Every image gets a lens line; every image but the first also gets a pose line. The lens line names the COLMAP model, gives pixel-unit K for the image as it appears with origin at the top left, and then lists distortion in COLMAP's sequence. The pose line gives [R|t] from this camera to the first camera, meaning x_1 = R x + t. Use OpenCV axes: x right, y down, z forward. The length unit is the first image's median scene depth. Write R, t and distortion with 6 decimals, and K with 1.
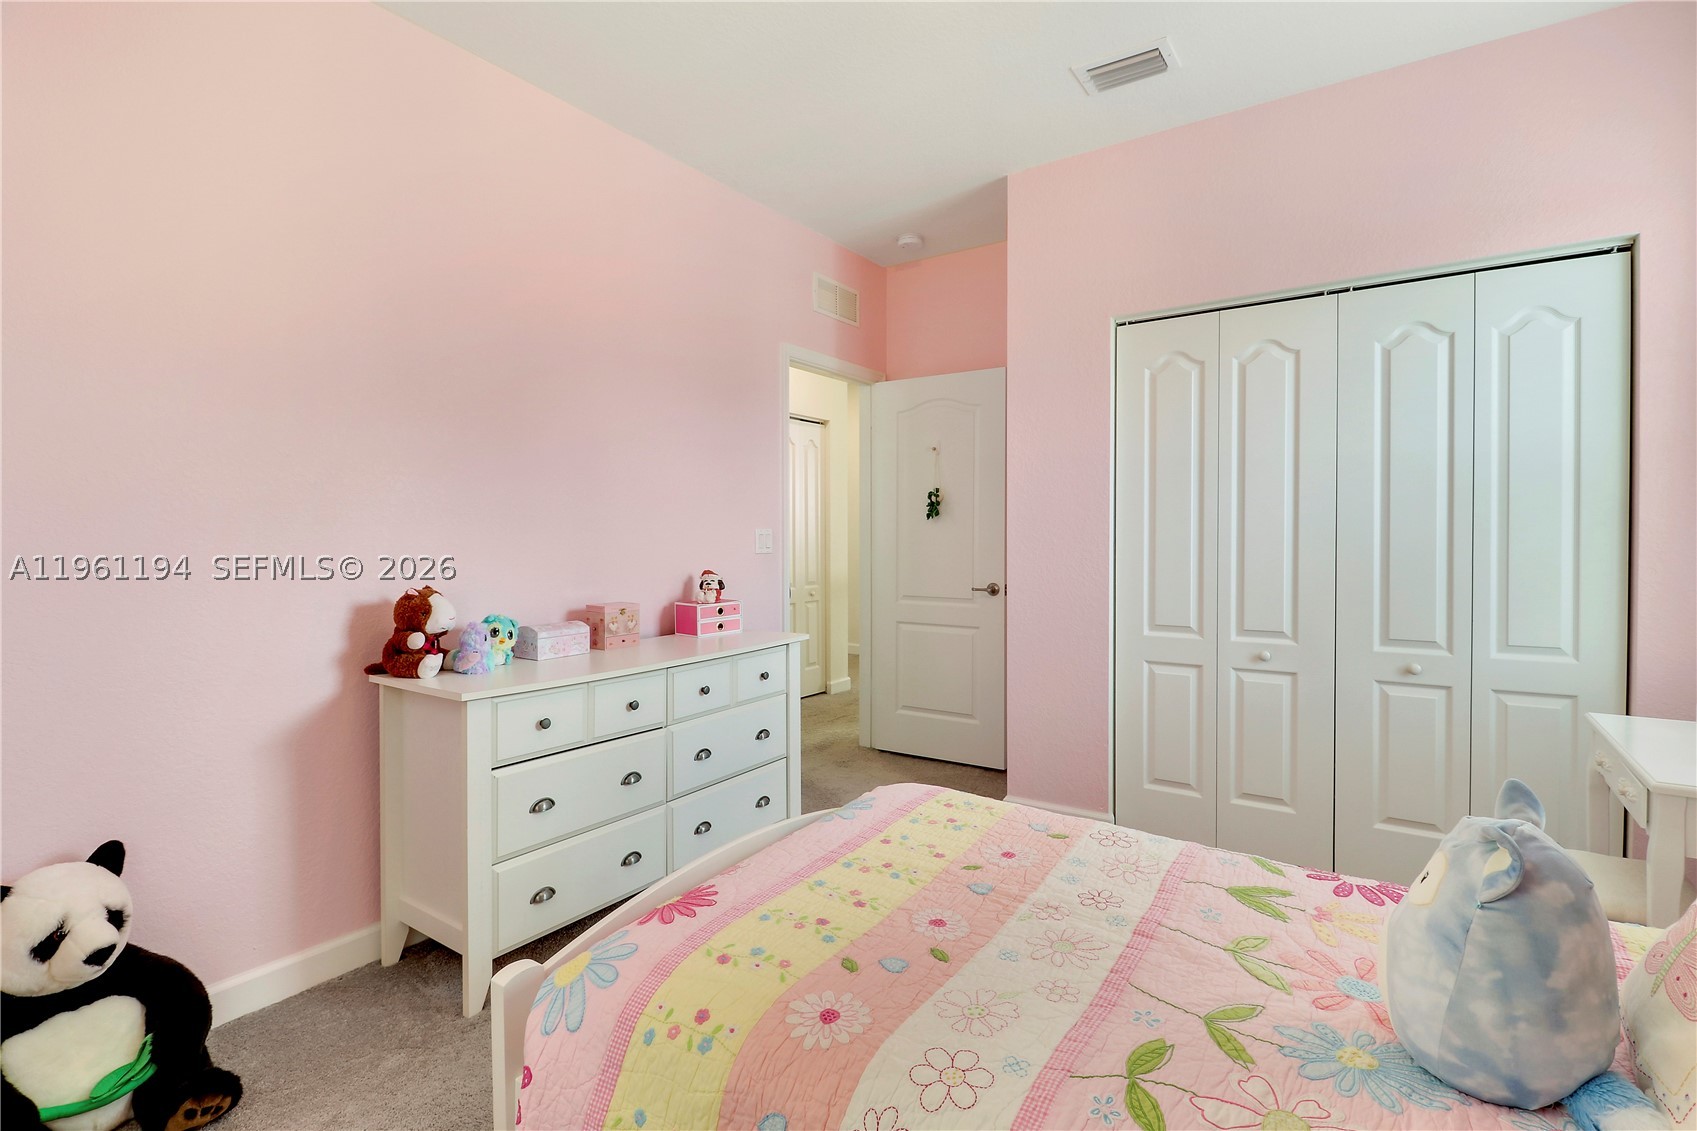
lens RADIAL K [[751.2, 0, 855.4], [0, 751.2, 539.8], [0, 0, 1]] dist [-0.001443, -0.000275]
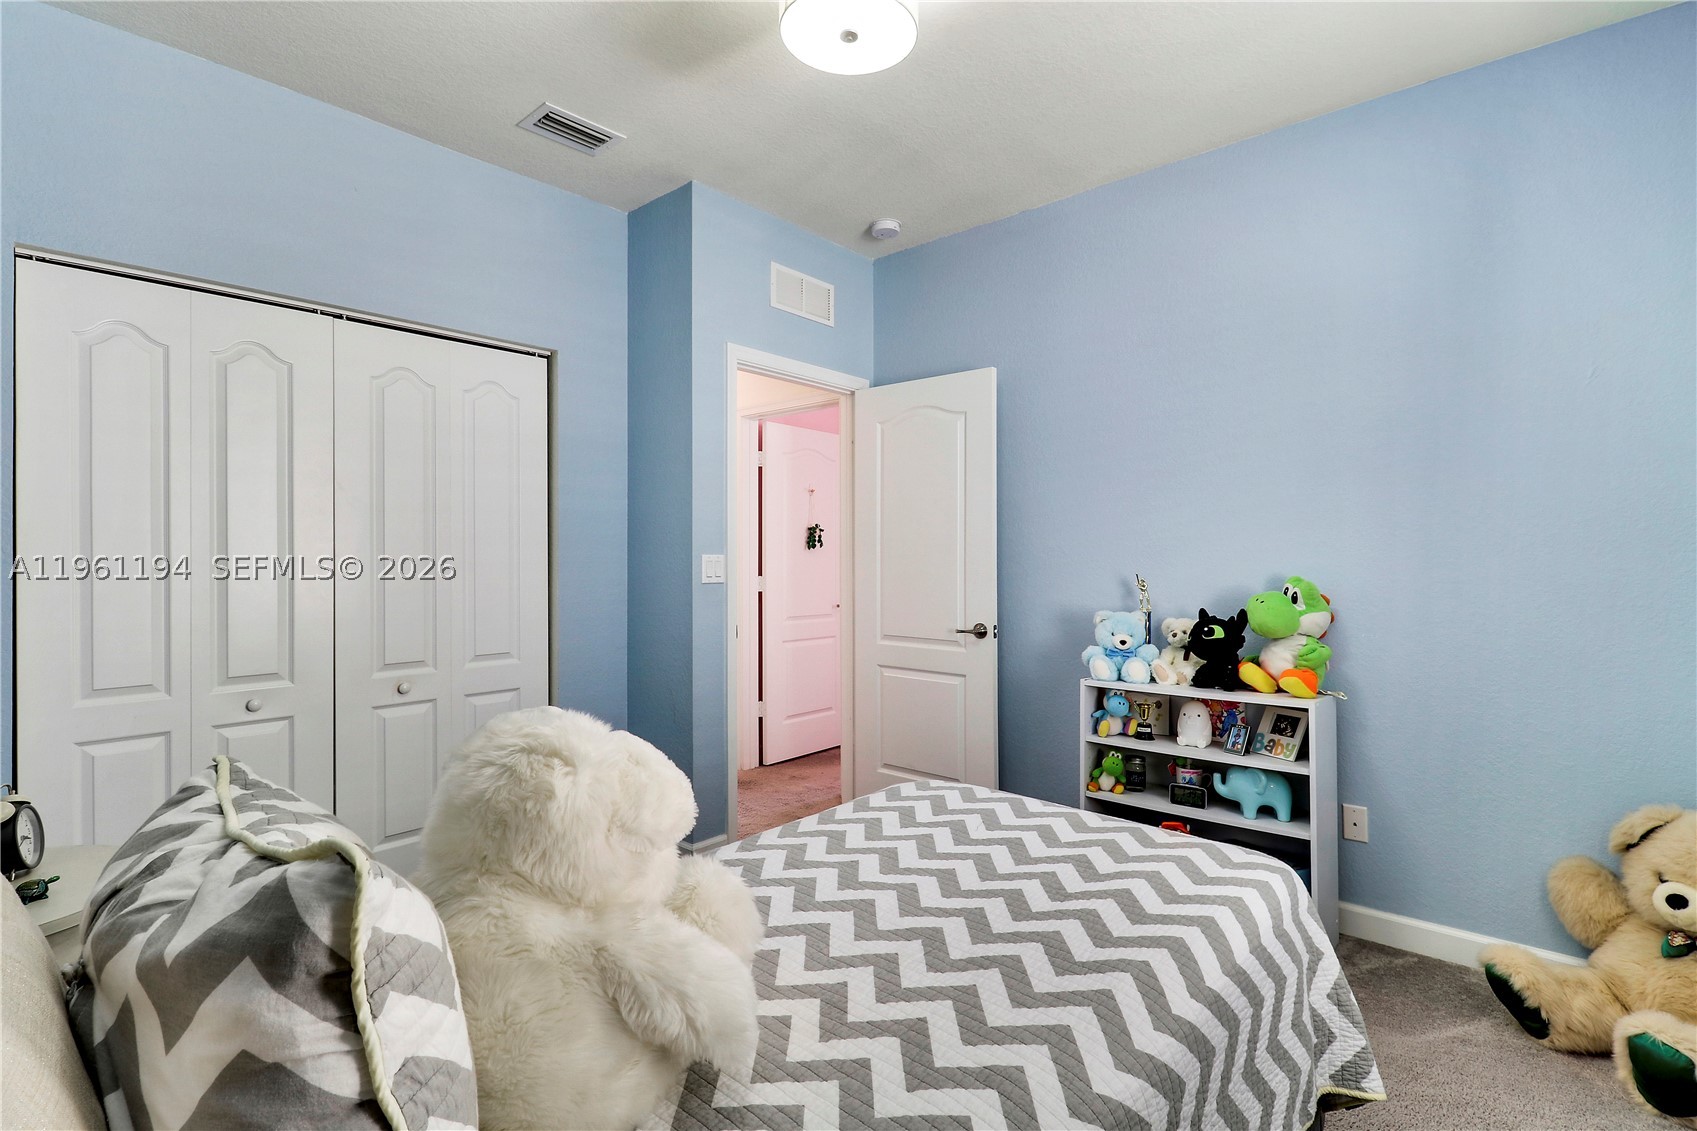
lens RADIAL K [[814.9, 0, 848.5], [0, 814.9, 565.5], [0, 0, 1]] dist [-0.025677, -0.000699]
pose [[0.140363, -0.003072, 0.990095, -0.380172], [0.010208, 0.999947, 0.001656, -0.001322], [-0.990048, 0.009874, 0.140387, 0.251124]]
